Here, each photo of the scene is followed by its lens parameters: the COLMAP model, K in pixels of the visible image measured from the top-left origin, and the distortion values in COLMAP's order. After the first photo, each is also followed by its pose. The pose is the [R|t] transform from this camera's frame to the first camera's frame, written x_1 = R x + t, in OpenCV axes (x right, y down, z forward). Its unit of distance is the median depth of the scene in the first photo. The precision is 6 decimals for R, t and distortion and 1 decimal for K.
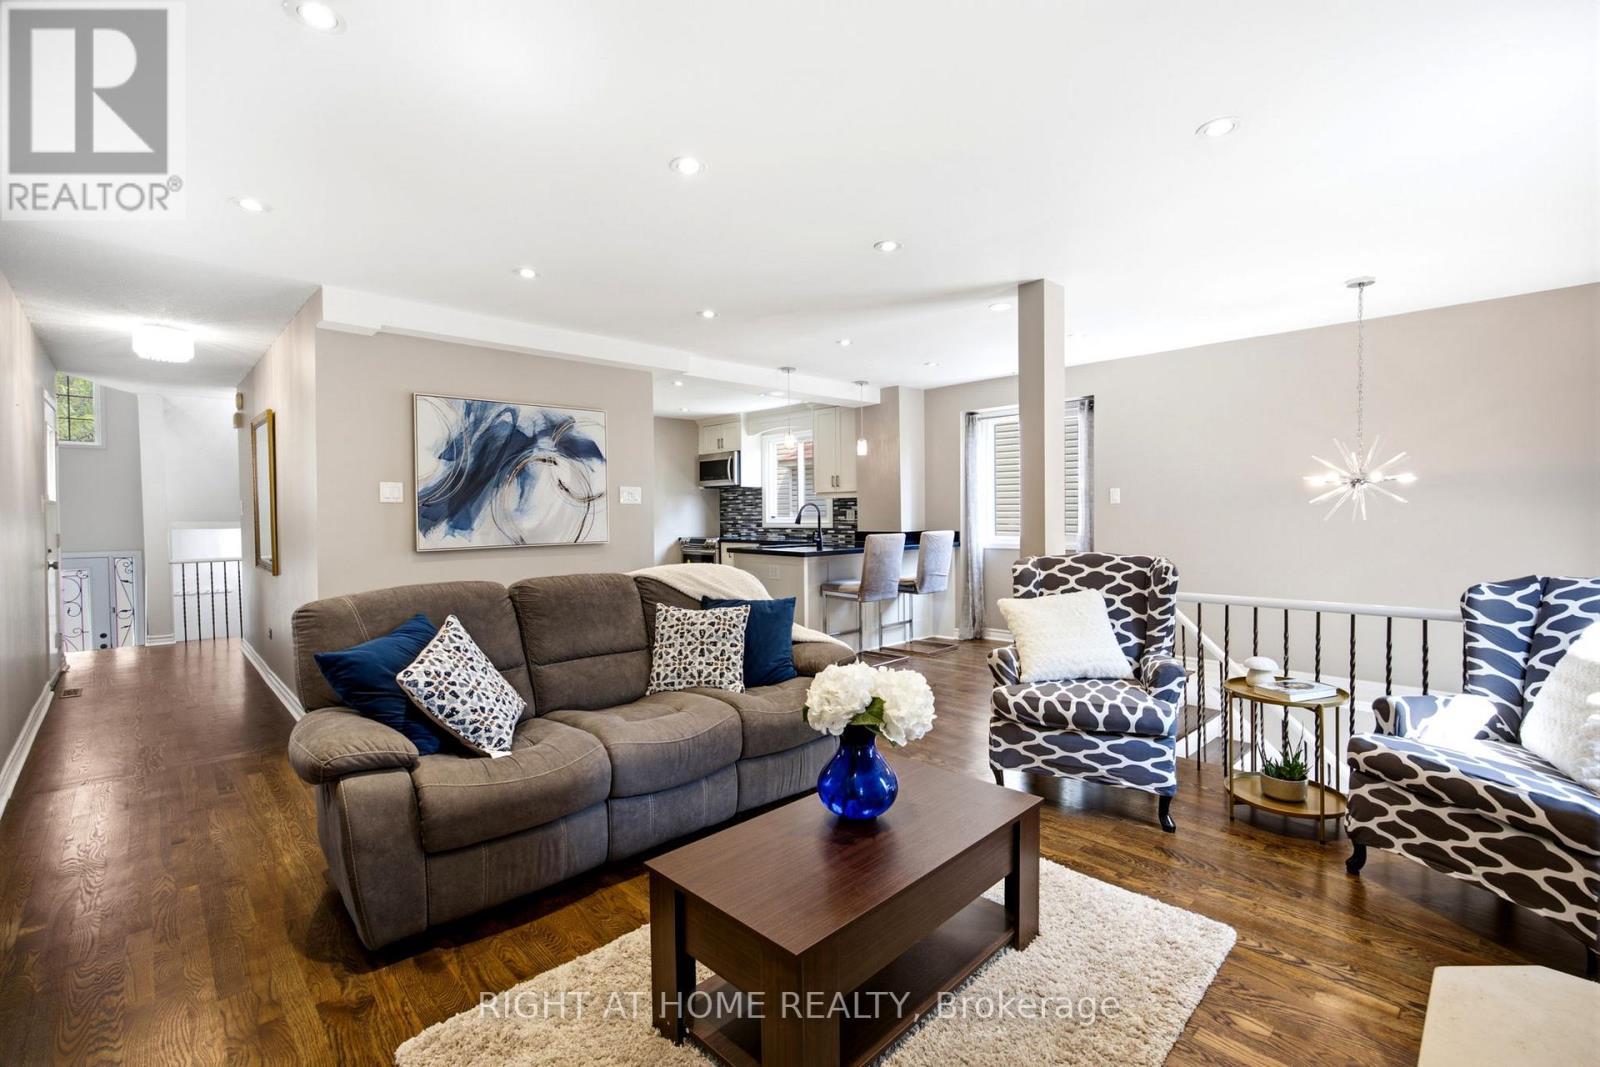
lens RADIAL K [[702.3, 0, 800.0], [0, 702.3, 533.5], [0, 0, 1]] dist [-0.000726, -0.000003]
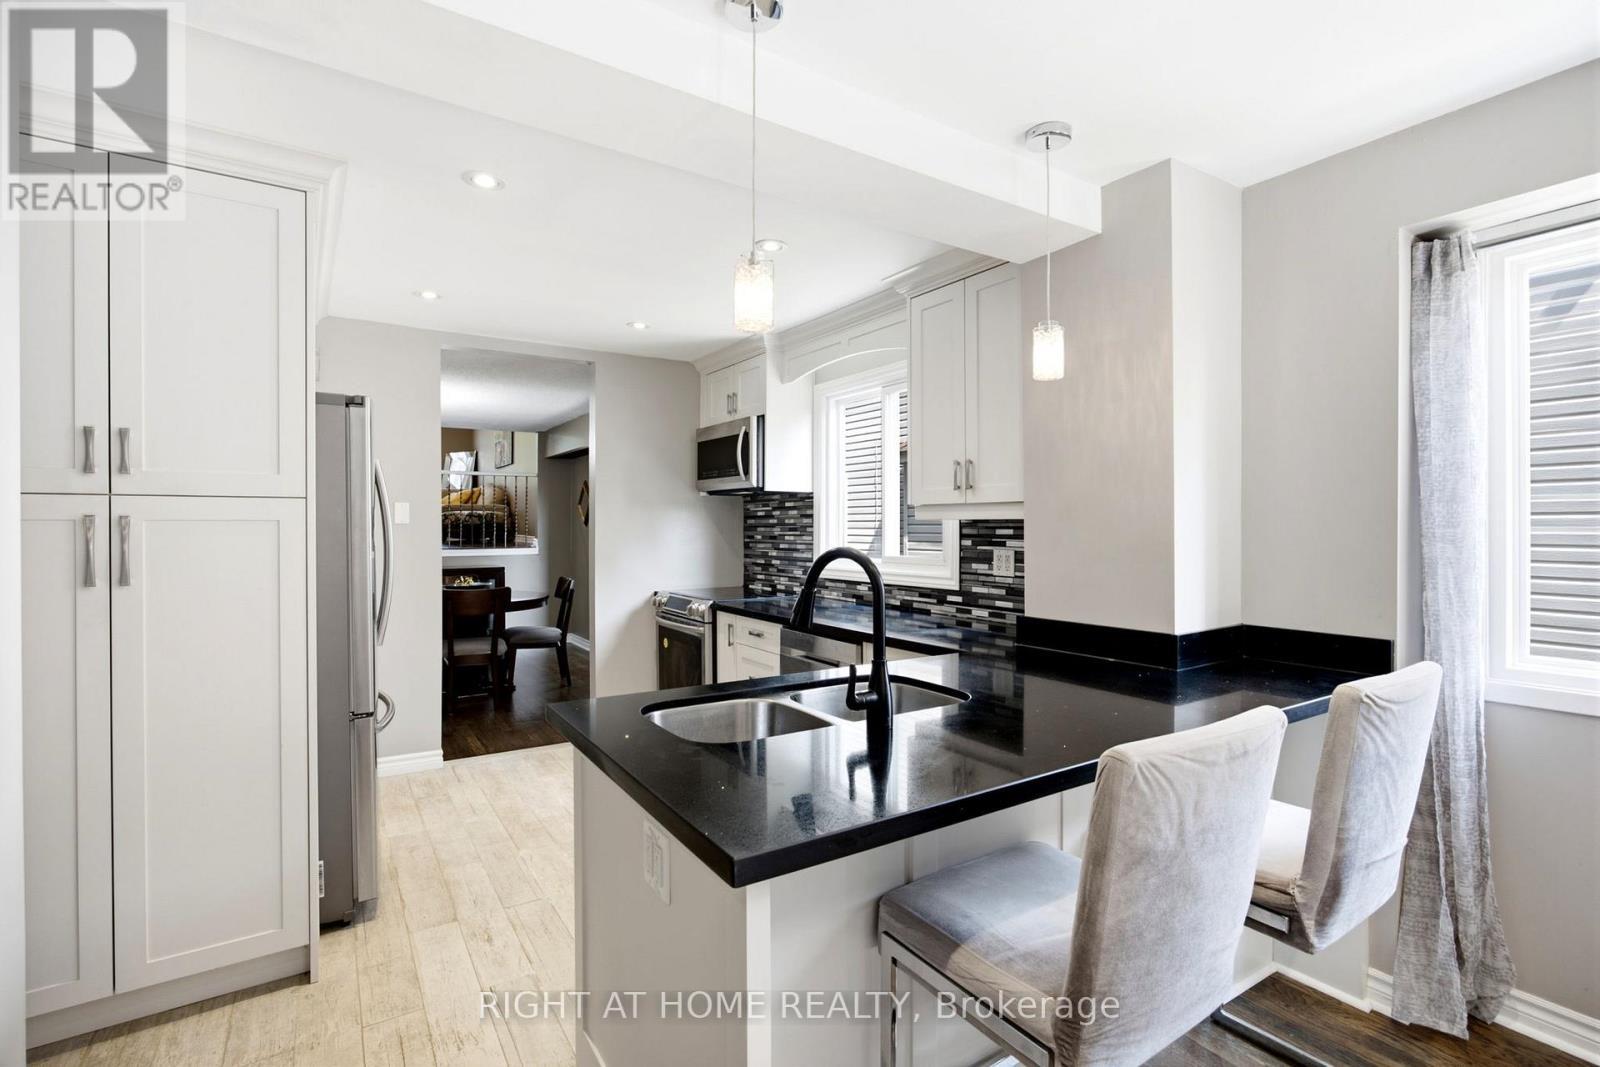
lens RADIAL K [[745.2, 0, 800.0], [0, 745.2, 533.5], [0, 0, 1]] dist [0.000054, -0.000019]
pose [[0.981789, 0.009710, -0.189729, 0.035784], [-0.012694, 0.999814, -0.014523, -0.031967], [0.189553, 0.016667, 0.981729, 0.525568]]
